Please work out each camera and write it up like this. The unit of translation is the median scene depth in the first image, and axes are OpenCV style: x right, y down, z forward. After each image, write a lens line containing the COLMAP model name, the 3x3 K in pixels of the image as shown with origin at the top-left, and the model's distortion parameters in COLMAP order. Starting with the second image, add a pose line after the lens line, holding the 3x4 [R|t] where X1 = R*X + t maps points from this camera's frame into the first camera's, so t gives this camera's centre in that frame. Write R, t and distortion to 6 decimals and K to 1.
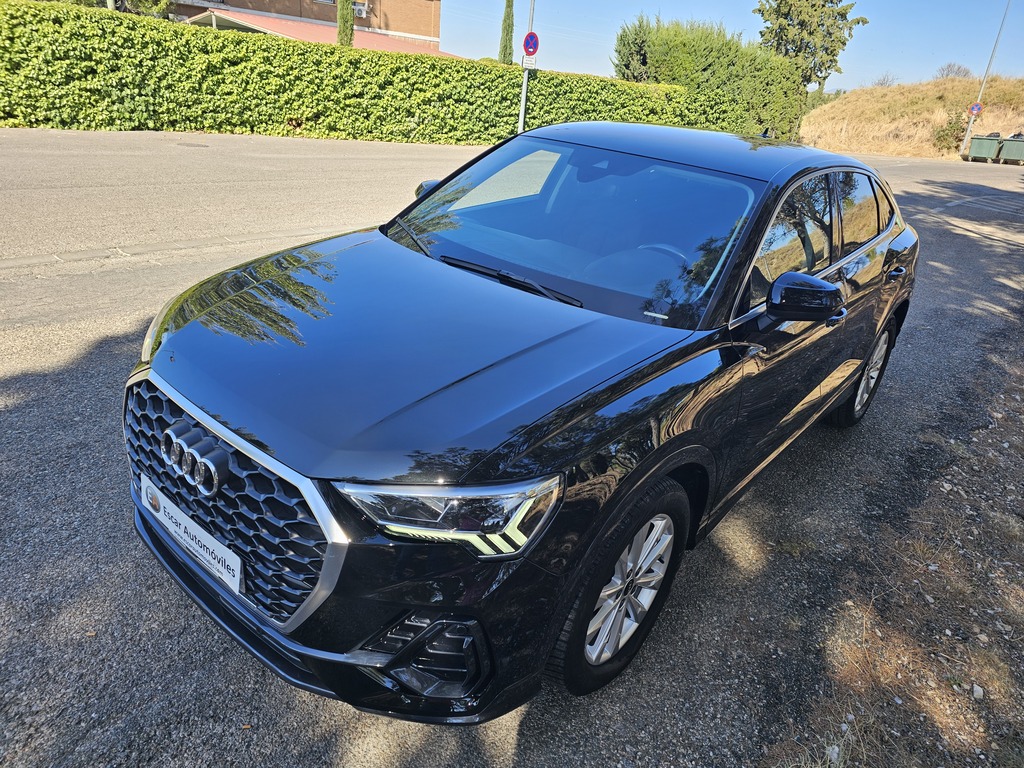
lens RADIAL K [[681.8, 0, 511.5], [0, 681.8, 384.3], [0, 0, 1]] dist [0.032906, -0.014721]
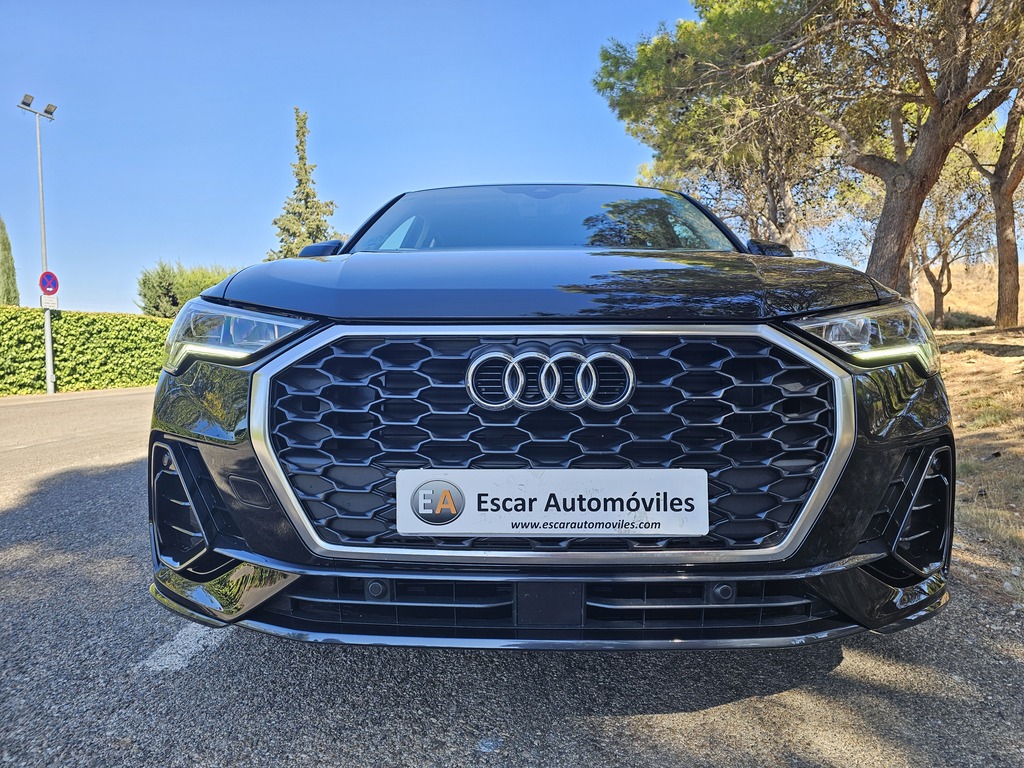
lens RADIAL K [[681.8, 0, 512.5], [0, 681.8, 384.4], [0, 0, 1]] dist [0.032906, -0.014721]
pose [[0.763072, -0.137184, 0.631587, -0.090711], [0.344940, 0.912844, -0.218476, 0.024513], [-0.546569, 0.384572, 0.743886, 0.054878]]
